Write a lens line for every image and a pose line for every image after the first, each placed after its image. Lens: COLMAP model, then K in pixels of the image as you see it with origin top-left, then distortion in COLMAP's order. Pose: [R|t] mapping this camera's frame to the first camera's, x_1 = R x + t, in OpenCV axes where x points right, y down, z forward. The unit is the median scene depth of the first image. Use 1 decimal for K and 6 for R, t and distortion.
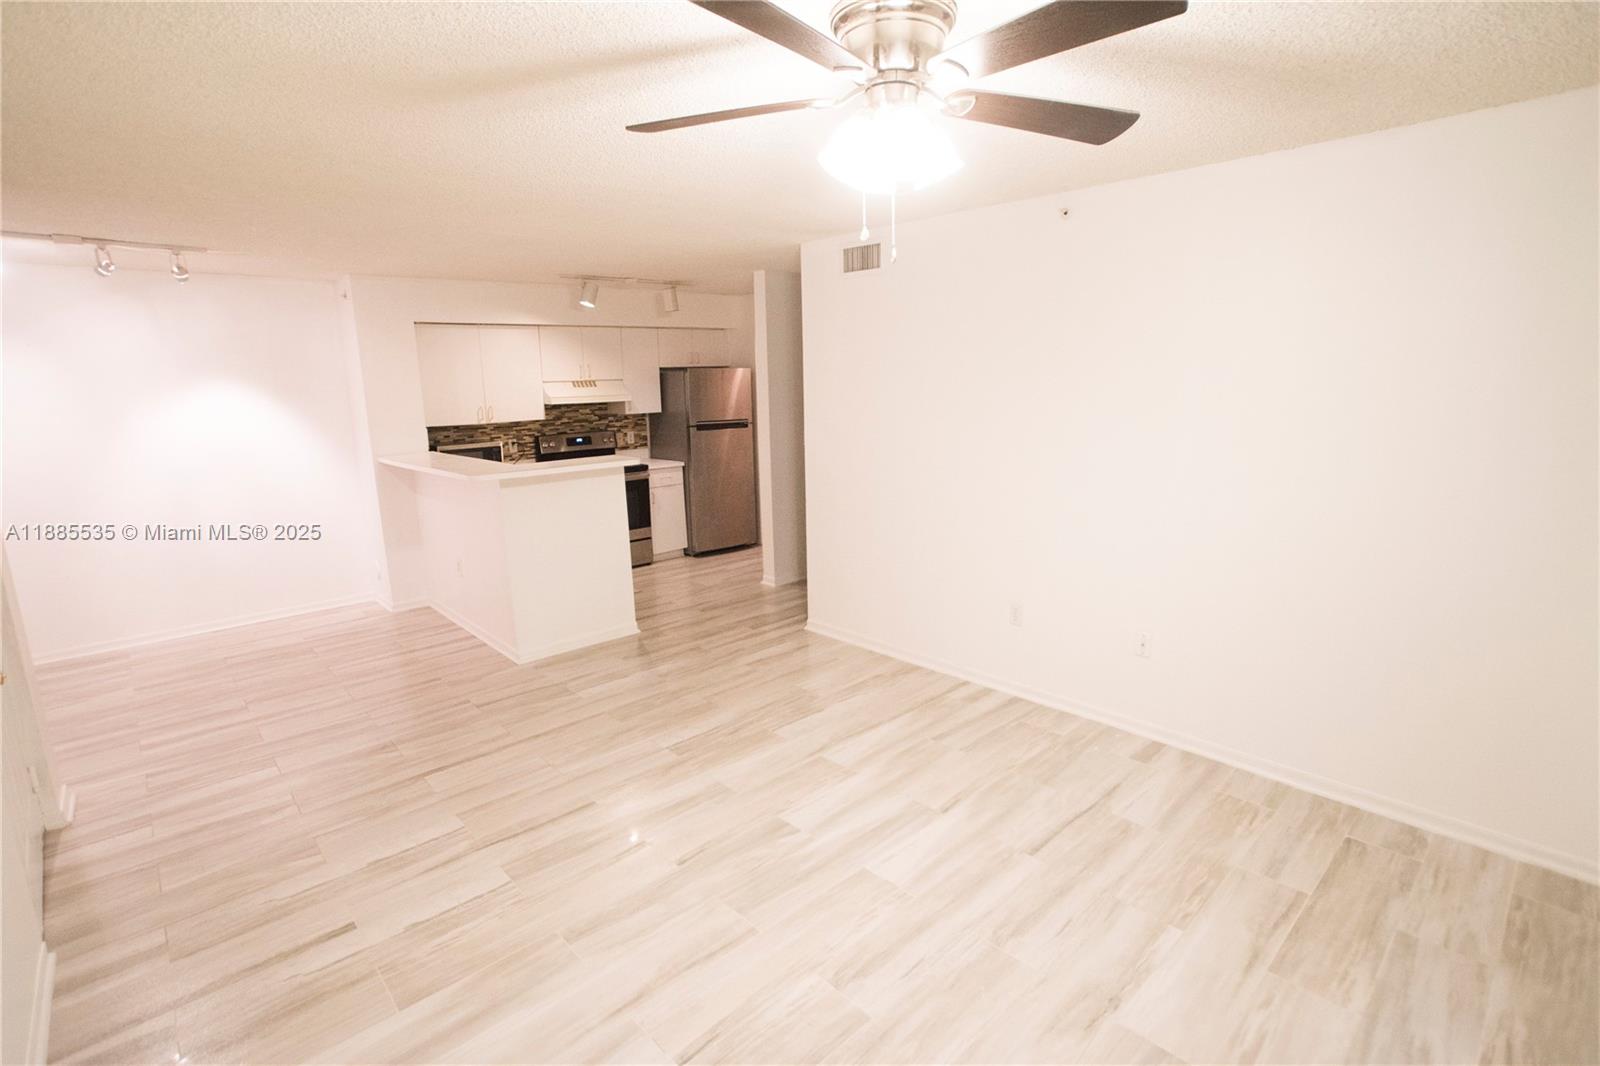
lens RADIAL K [[754.7, 0, 809.7], [0, 754.7, 507.4], [0, 0, 1]] dist [-0.030148, 0.000112]
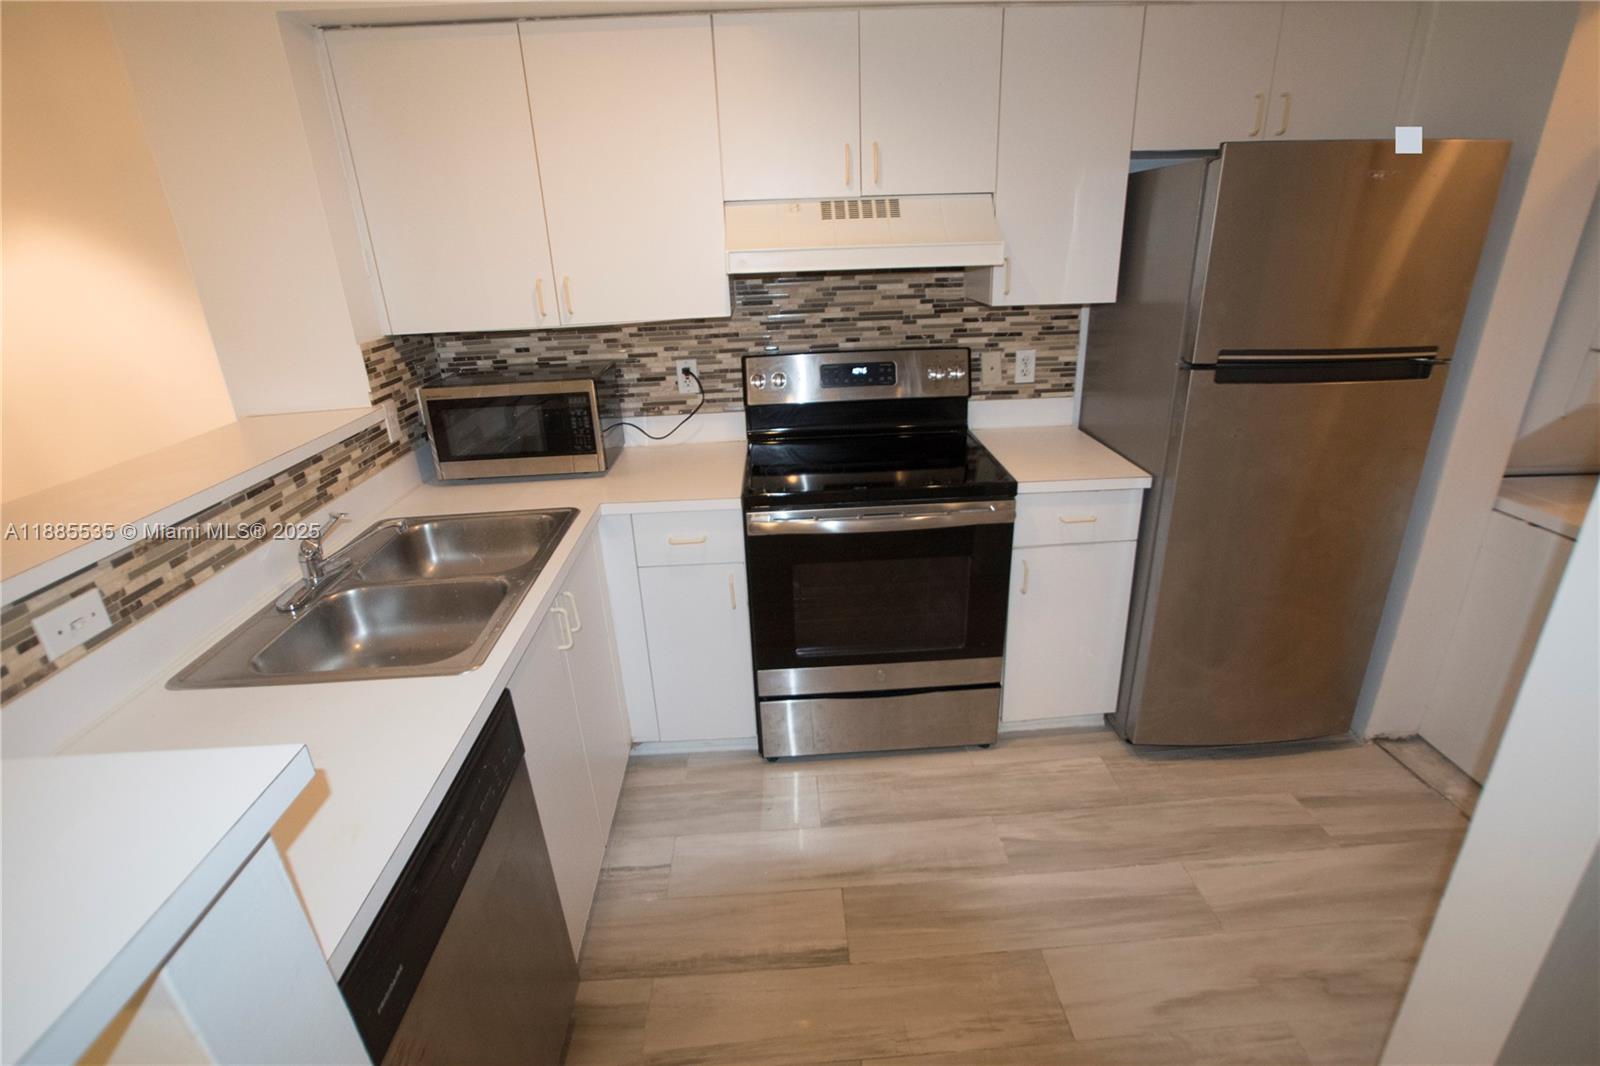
lens RADIAL K [[754.7, 0, 809.7], [0, 754.7, 507.4], [0, 0, 1]] dist [-0.030148, 0.000112]
pose [[0.752148, 0.224063, -0.619733, -0.089036], [-0.094365, 0.967352, 0.235215, -0.117523], [0.652203, -0.118436, 0.748736, 0.754073]]
